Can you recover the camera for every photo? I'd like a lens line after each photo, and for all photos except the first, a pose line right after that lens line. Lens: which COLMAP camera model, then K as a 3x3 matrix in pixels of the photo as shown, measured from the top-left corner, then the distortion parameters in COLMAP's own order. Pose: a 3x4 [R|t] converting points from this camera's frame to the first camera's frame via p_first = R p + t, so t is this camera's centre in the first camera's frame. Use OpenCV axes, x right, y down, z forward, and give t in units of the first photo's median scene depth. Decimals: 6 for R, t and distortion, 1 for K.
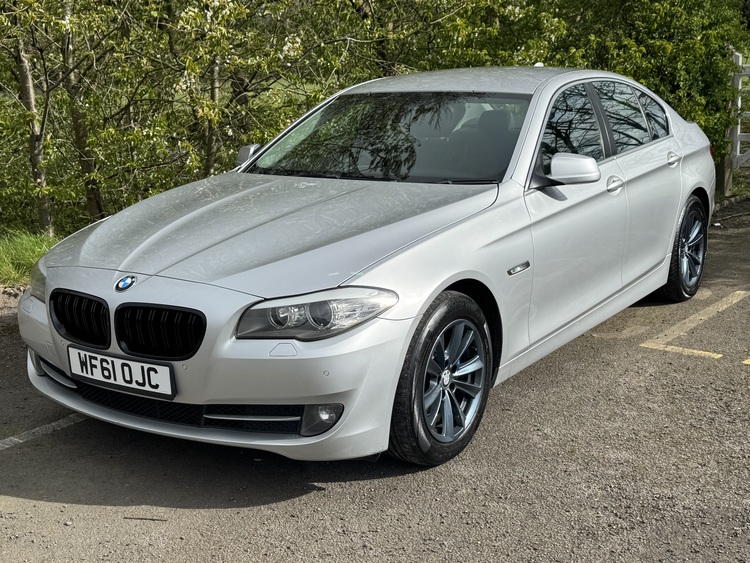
lens RADIAL K [[988.8, 0, 375.0], [0, 988.8, 281.5], [0, 0, 1]] dist [0.133090, -0.001338]
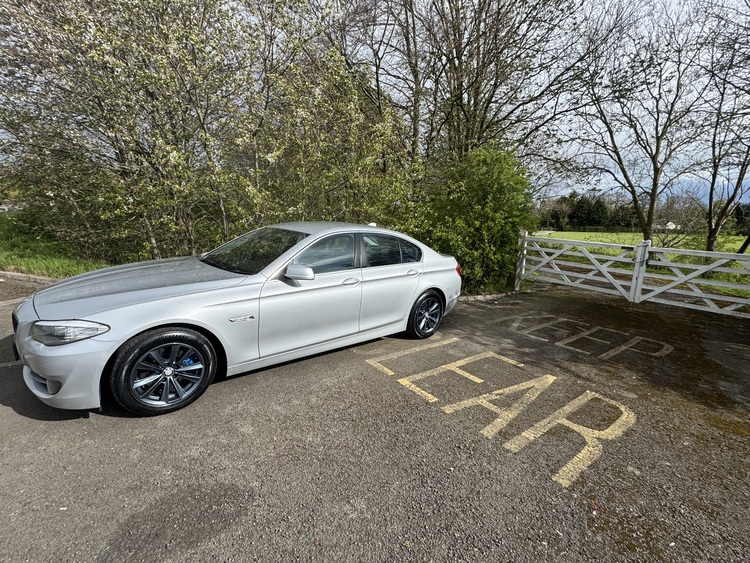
lens RADIAL K [[324.1, 0, 375.0], [0, 324.1, 281.5], [0, 0, 1]] dist [0.000278, 0.000004]
pose [[0.959119, 0.132136, -0.250263, 0.586620], [-0.140866, 0.989879, -0.017217, -0.121124], [0.245456, 0.051766, 0.968025, 0.469321]]
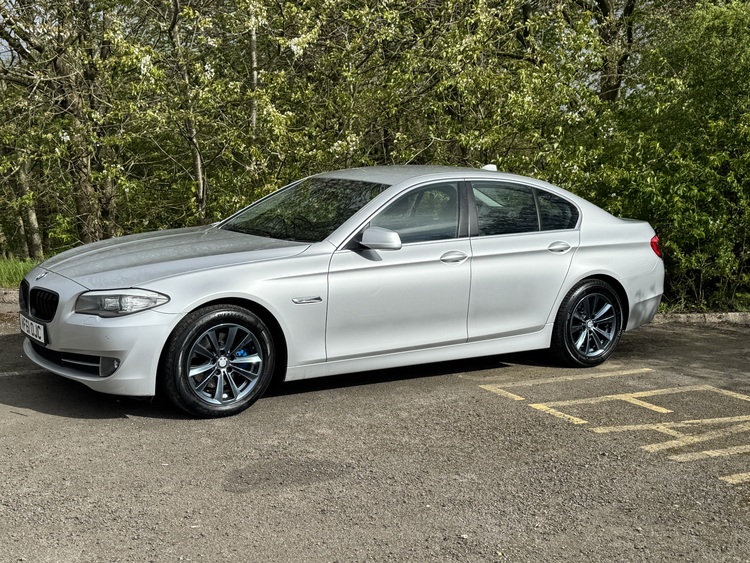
lens RADIAL K [[988.8, 0, 375.0], [0, 988.8, 281.5], [0, 0, 1]] dist [0.133090, -0.001338]
pose [[0.914654, 0.098987, -0.391930, 0.852865], [-0.133480, 0.989130, -0.061689, 0.037693], [0.381563, 0.108739, 0.917925, -0.308204]]
